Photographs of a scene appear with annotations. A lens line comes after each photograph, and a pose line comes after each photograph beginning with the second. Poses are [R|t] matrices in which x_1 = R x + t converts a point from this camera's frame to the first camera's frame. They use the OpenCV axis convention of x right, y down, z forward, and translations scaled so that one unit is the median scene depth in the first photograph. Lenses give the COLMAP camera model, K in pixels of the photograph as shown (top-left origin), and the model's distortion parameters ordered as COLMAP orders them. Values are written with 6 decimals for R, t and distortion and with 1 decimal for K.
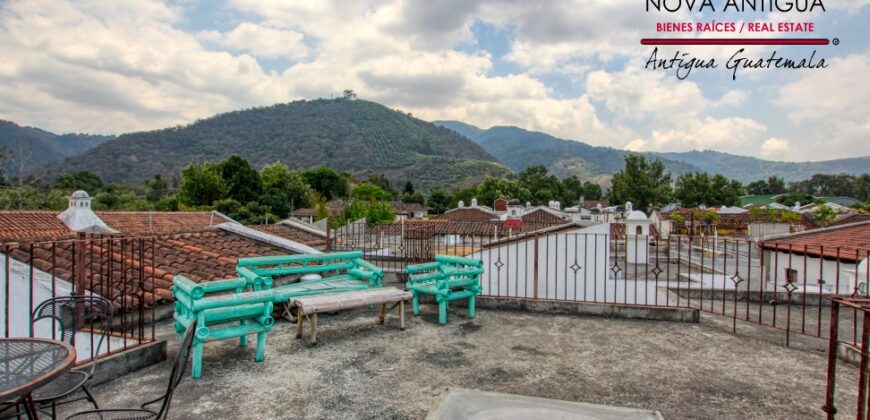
lens RADIAL K [[402.6, 0, 437.1], [0, 402.6, 213.8], [0, 0, 1]] dist [-0.029031, 0.002263]
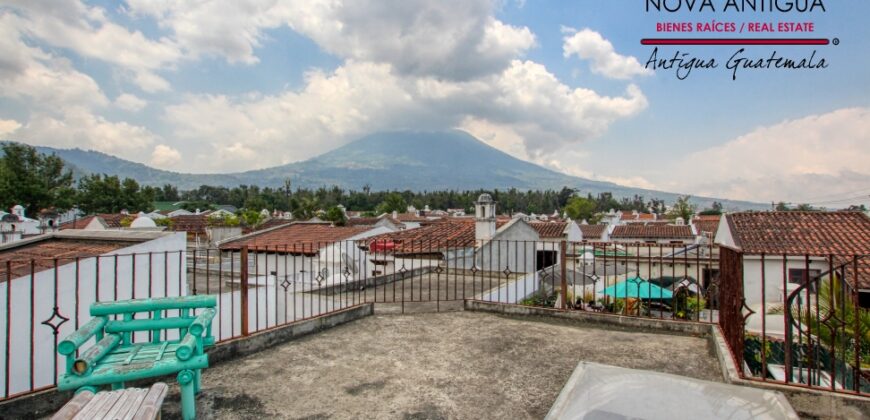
lens RADIAL K [[402.6, 0, 434.5], [0, 402.6, 207.8], [0, 0, 1]] dist [-0.029031, 0.002263]
pose [[0.260664, 0.016964, 0.965281, -0.179789], [0.011409, 0.999722, -0.020650, -0.003810], [-0.965362, 0.016396, 0.260398, 0.213716]]
